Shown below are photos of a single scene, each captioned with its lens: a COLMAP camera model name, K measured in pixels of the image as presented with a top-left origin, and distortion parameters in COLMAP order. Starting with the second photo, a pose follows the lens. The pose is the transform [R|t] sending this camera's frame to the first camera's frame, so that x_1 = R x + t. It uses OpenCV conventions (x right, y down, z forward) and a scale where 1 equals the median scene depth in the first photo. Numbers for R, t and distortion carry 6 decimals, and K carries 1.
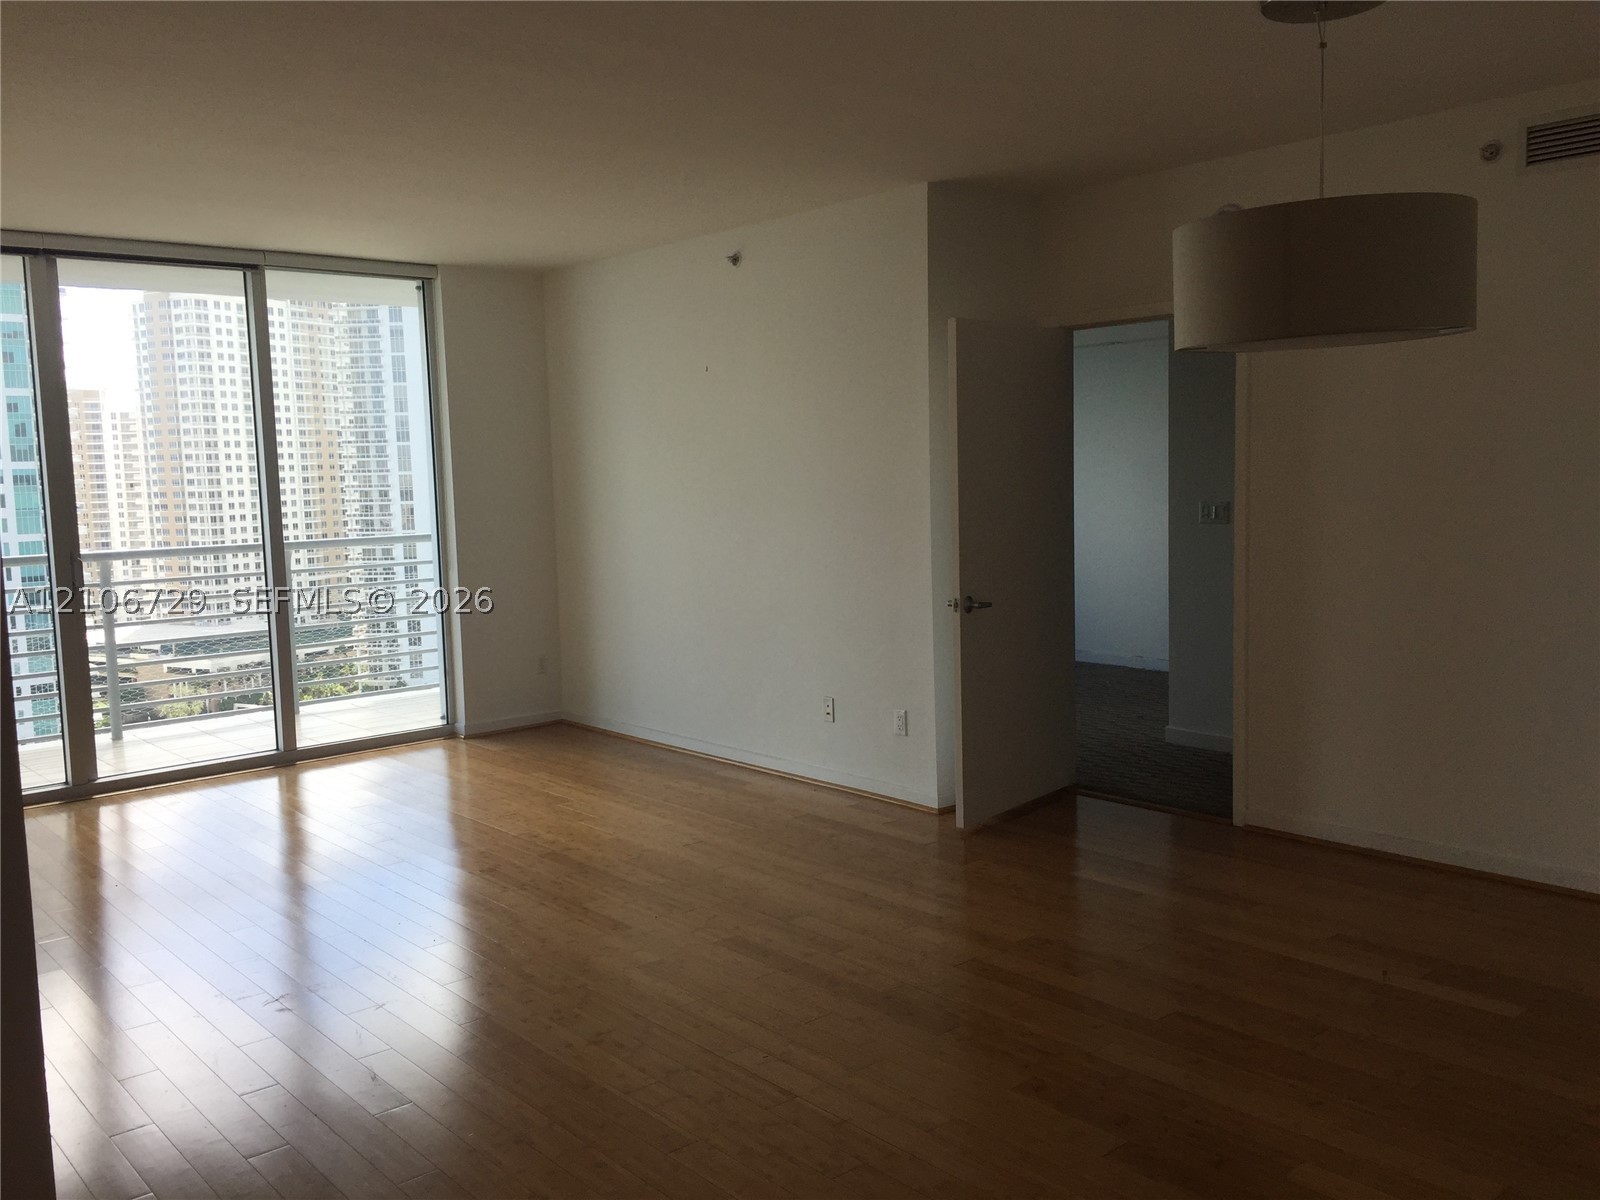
lens RADIAL K [[1373.6, 0, 801.6], [0, 1373.6, 616.2], [0, 0, 1]] dist [0.080457, -0.105477]
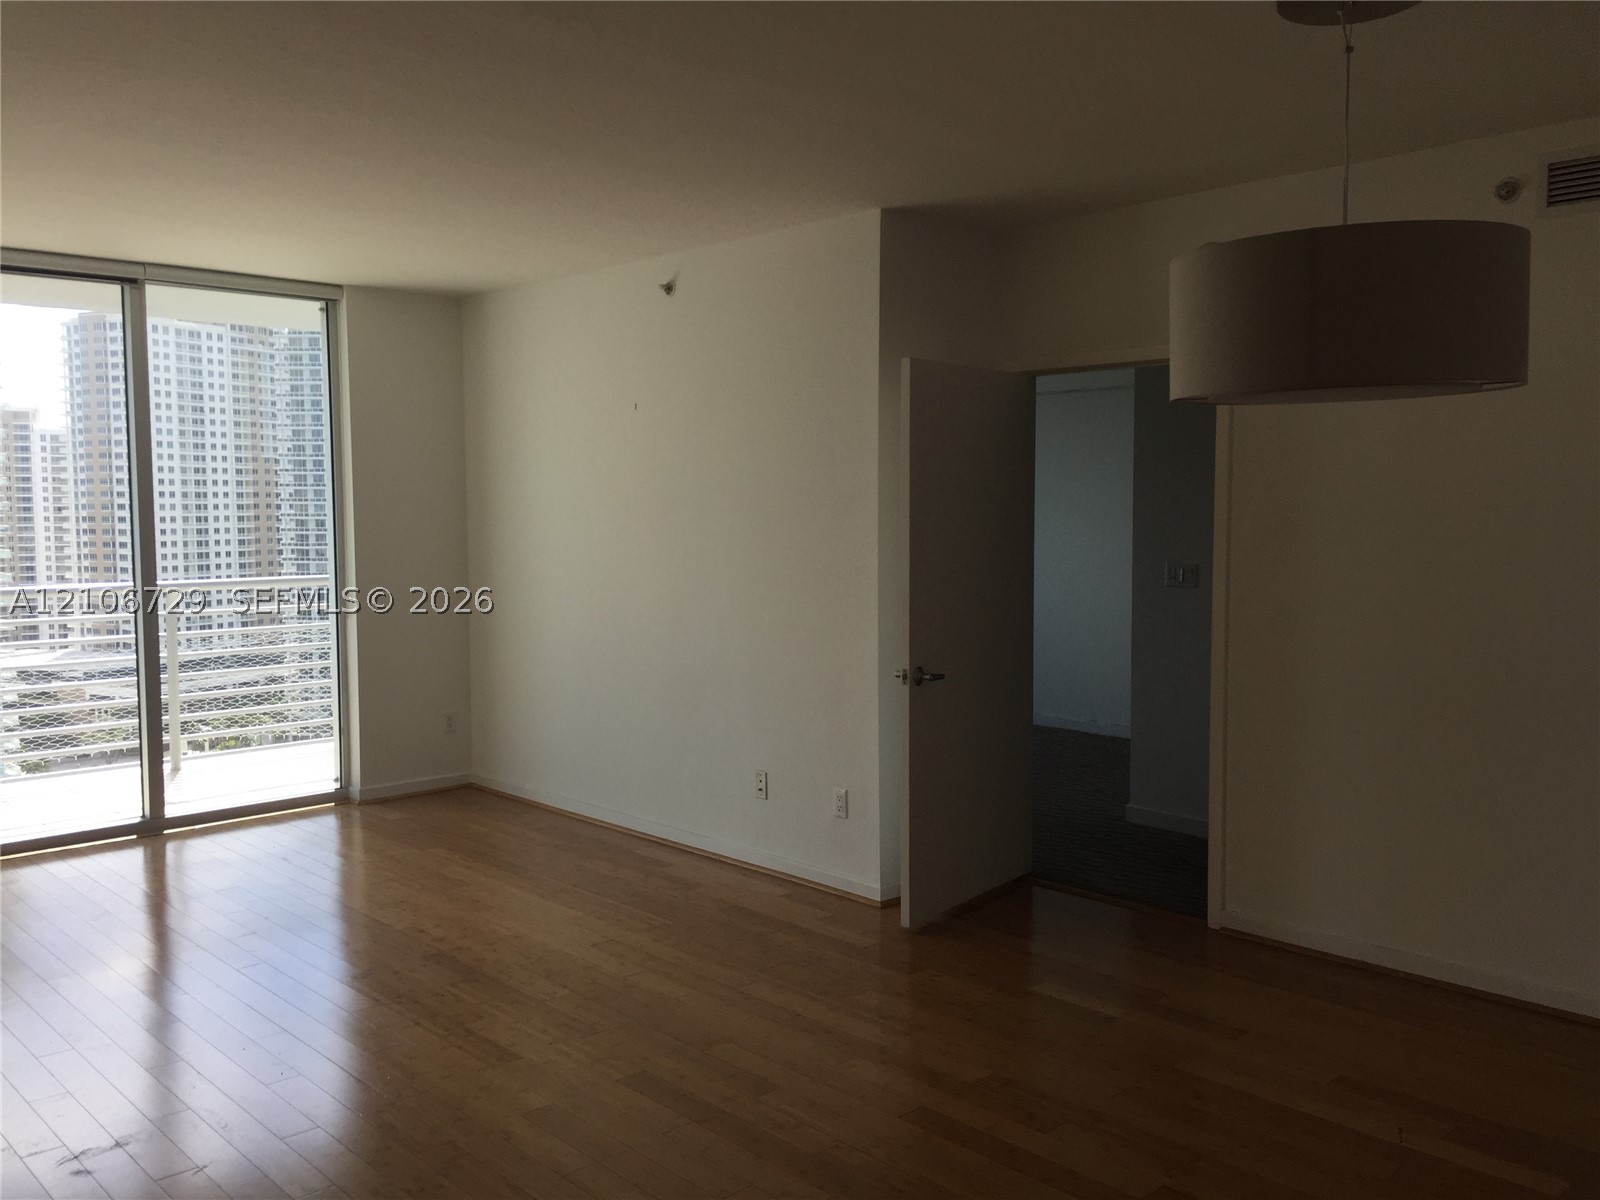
lens RADIAL K [[1373.6, 0, 798.8], [0, 1373.6, 609.0], [0, 0, 1]] dist [0.080457, -0.105477]
pose [[0.998988, 0.020711, 0.039916, 0.006615], [-0.019364, 0.999239, -0.033852, -0.019743], [-0.040587, 0.033045, 0.998629, 0.106420]]
